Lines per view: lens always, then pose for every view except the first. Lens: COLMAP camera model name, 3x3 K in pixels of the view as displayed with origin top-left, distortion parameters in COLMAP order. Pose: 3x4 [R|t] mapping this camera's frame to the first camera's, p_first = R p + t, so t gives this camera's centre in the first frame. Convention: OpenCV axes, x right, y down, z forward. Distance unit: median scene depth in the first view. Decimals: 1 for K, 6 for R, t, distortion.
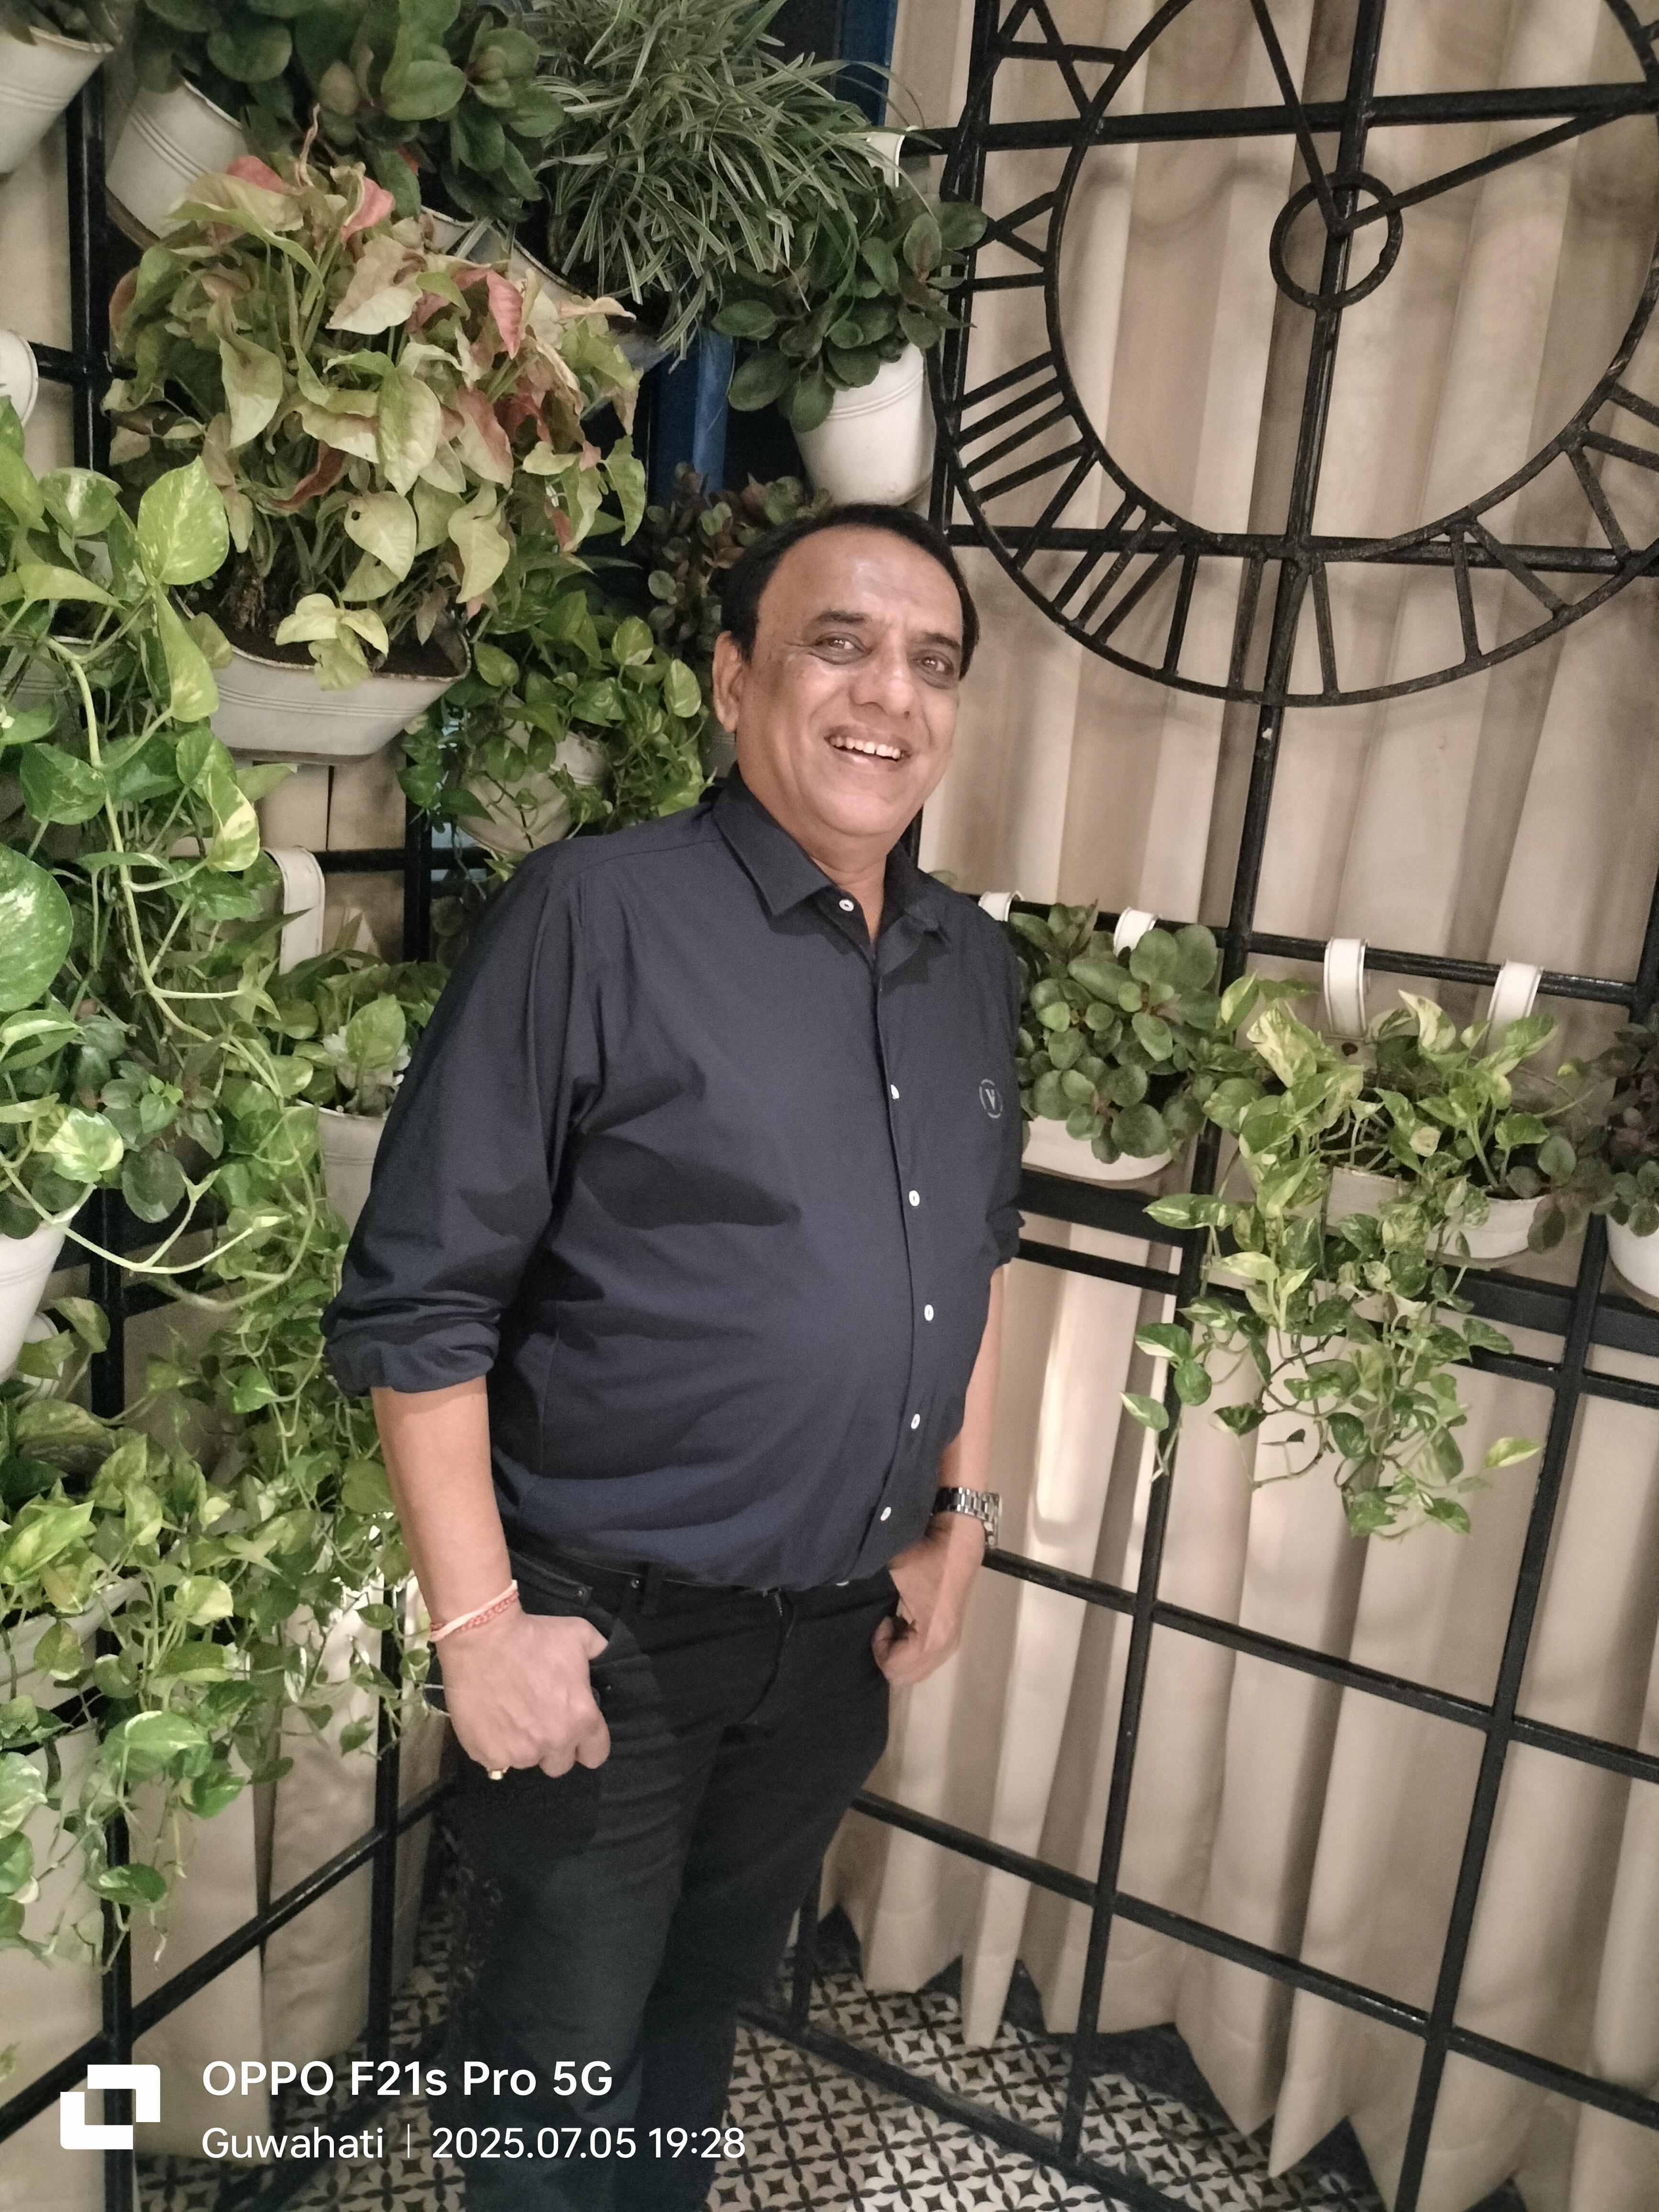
lens RADIAL K [[1677.1, 0, 824.1], [0, 1677.1, 1119.4], [0, 0, 1]] dist [0.032982, -0.048990]
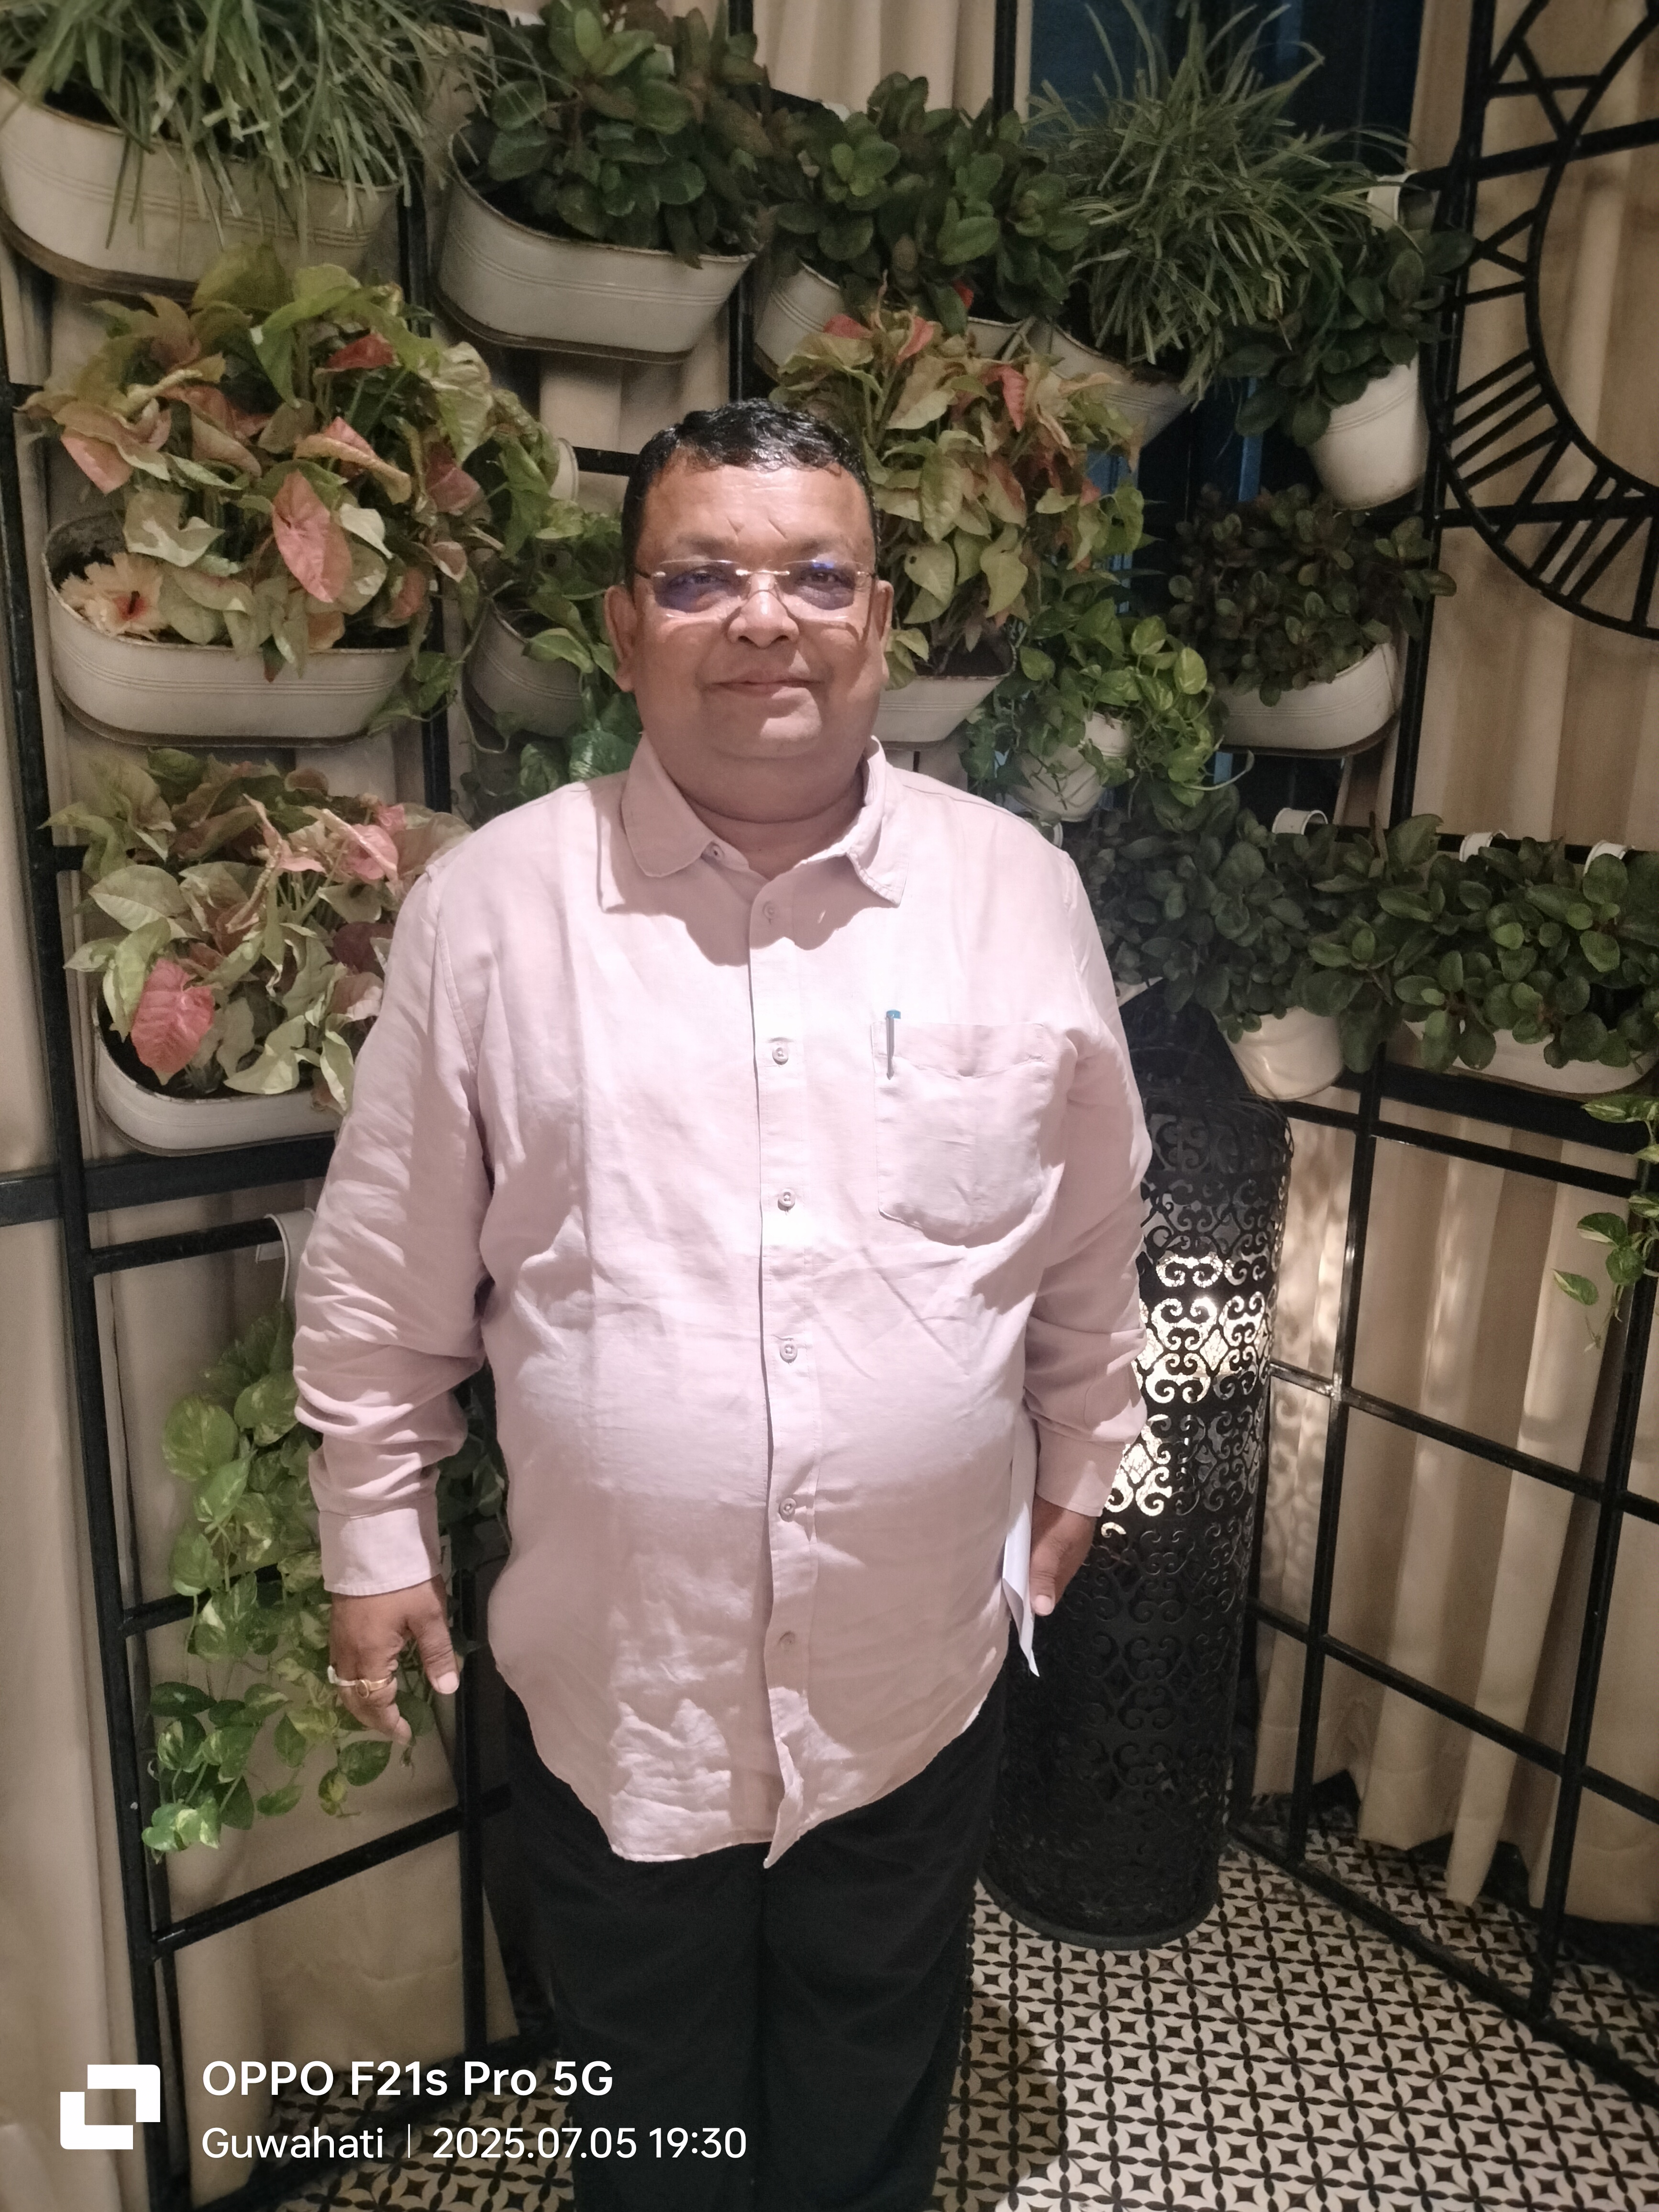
lens RADIAL K [[1651.4, 0, 818.7], [0, 1651.4, 1098.8], [0, 0, 1]] dist [0.049630, -0.071461]
pose [[0.918429, 0.031053, -0.394366, 0.162187], [-0.036775, 0.999299, -0.006957, 0.075306], [0.393874, 0.020892, 0.918927, -0.212651]]
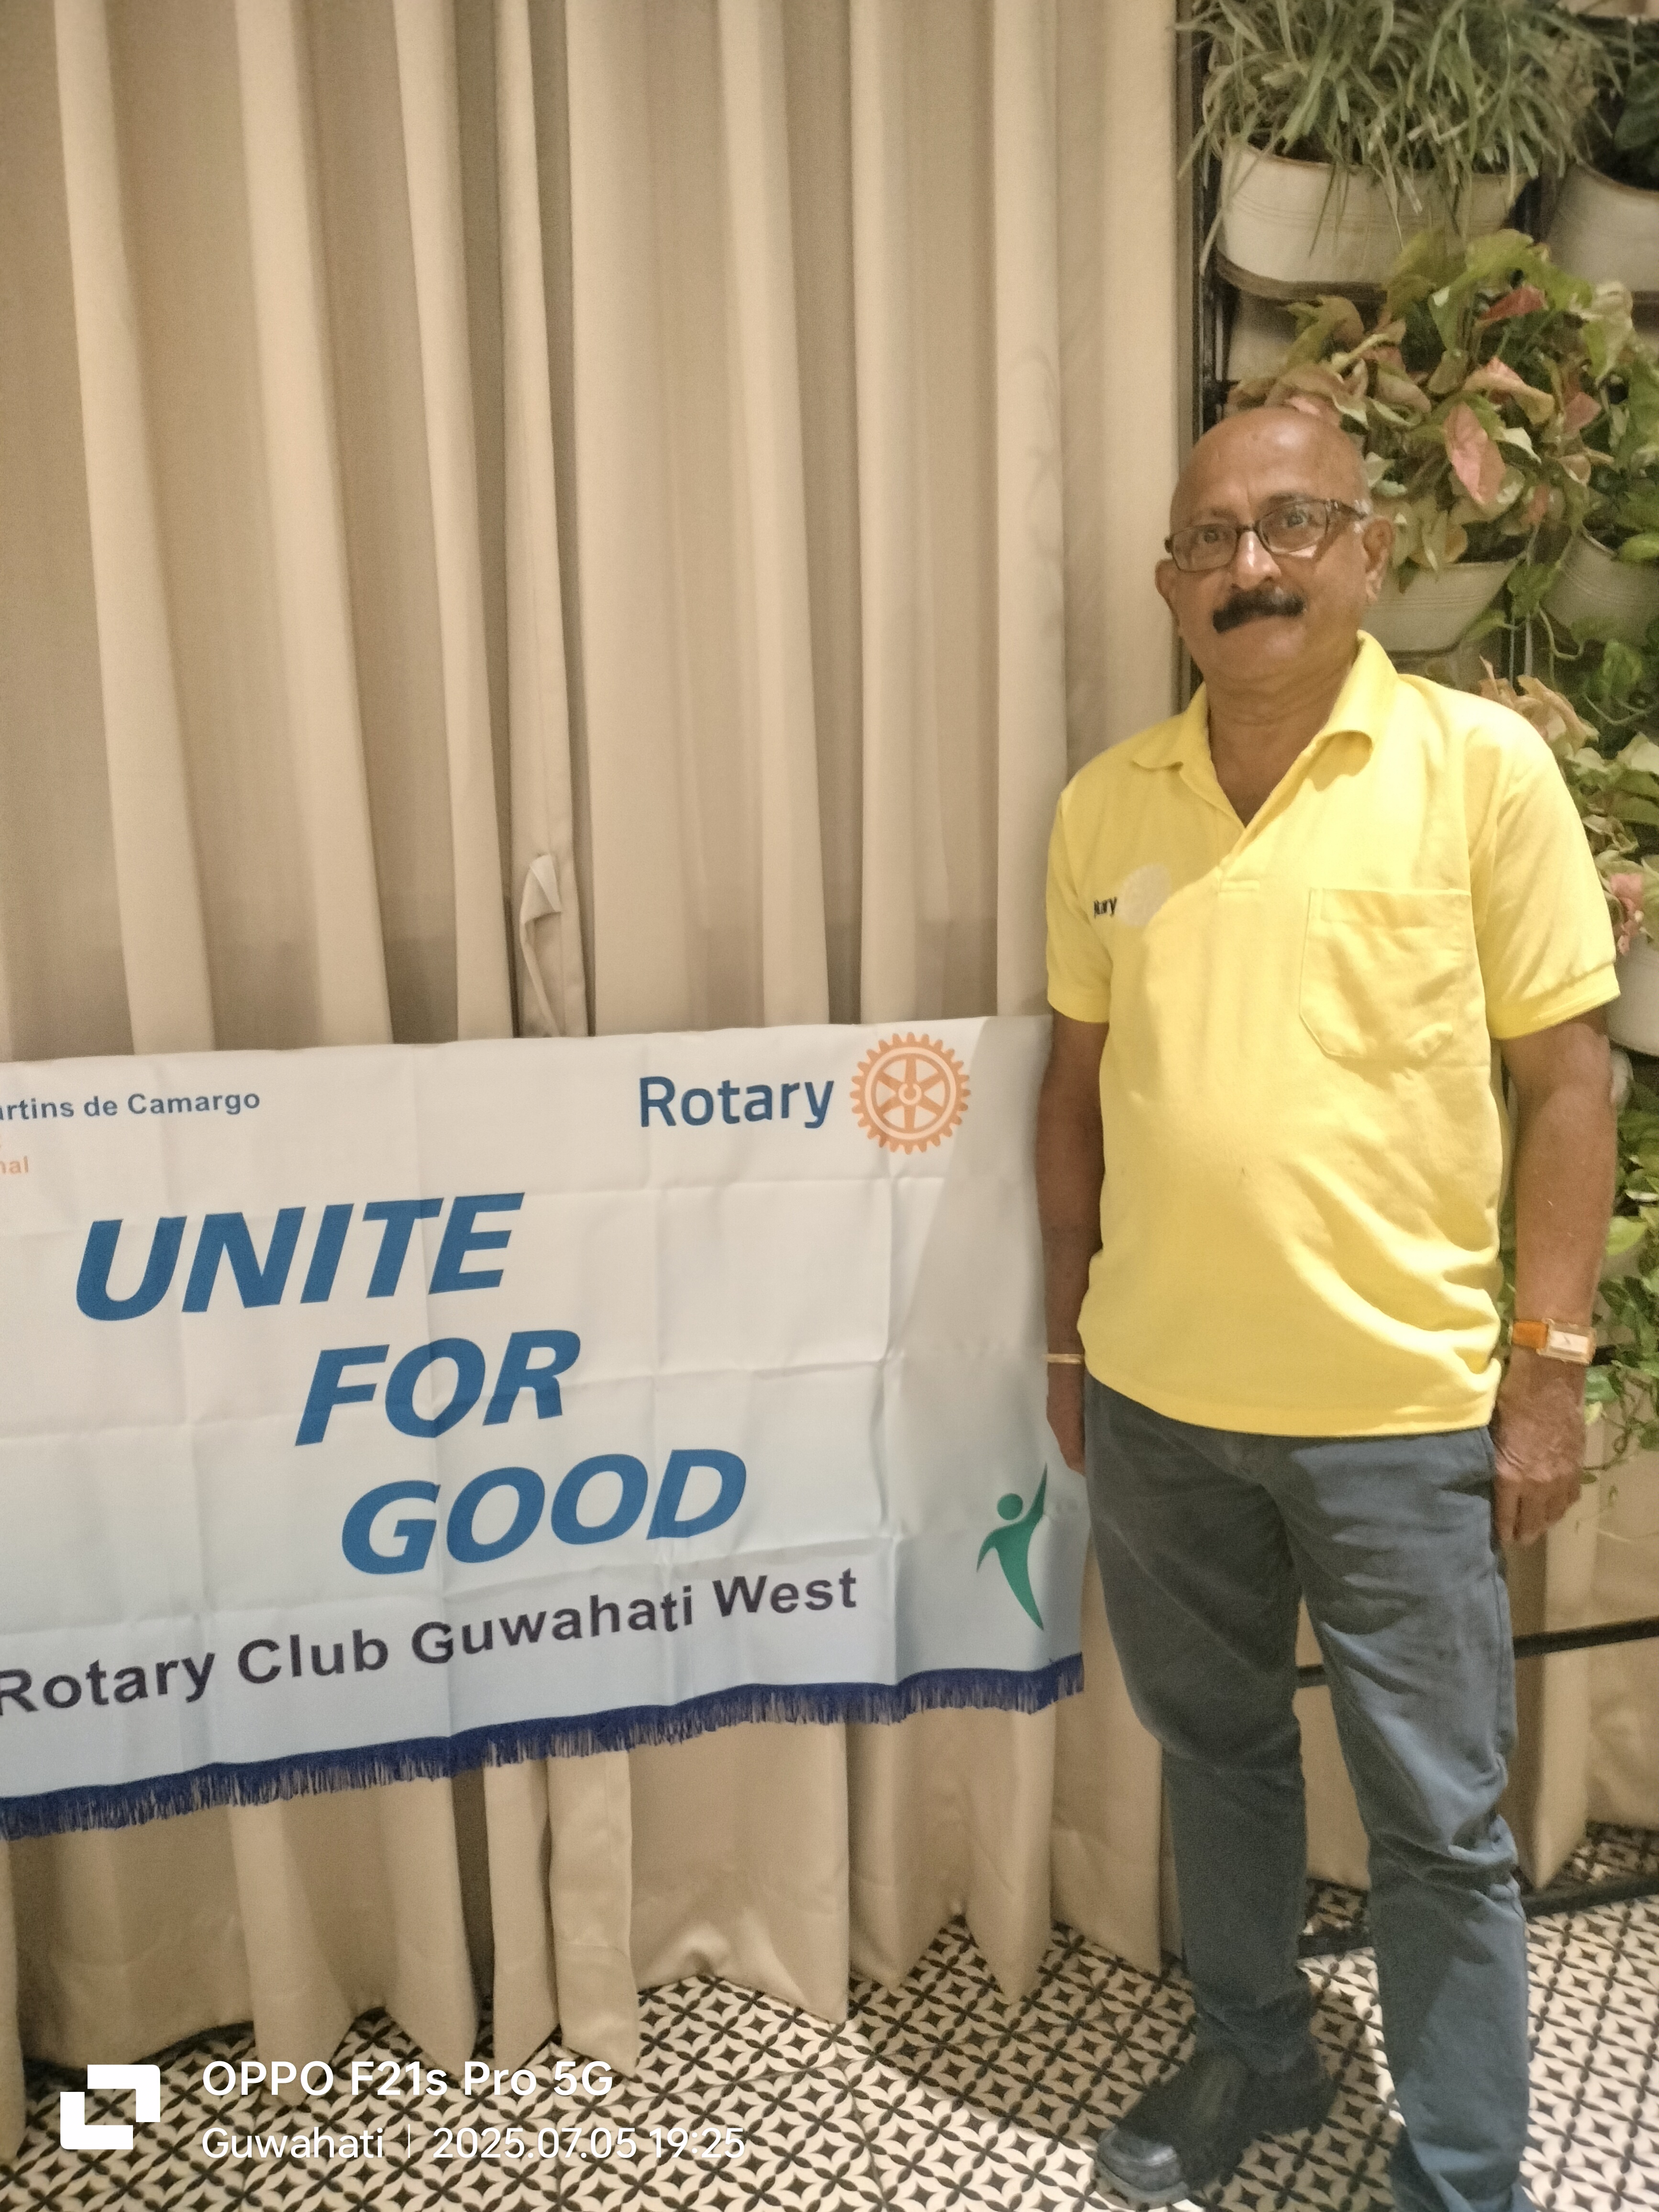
lens RADIAL K [[1669.2, 0, 821.7], [0, 1669.2, 1115.3], [0, 0, 1]] dist [0.042380, -0.056998]
pose [[0.635603, 0.040927, -0.770931, 0.148798], [-0.096634, 0.994958, -0.026851, 0.262236], [0.765944, 0.091565, 0.636353, -0.469895]]
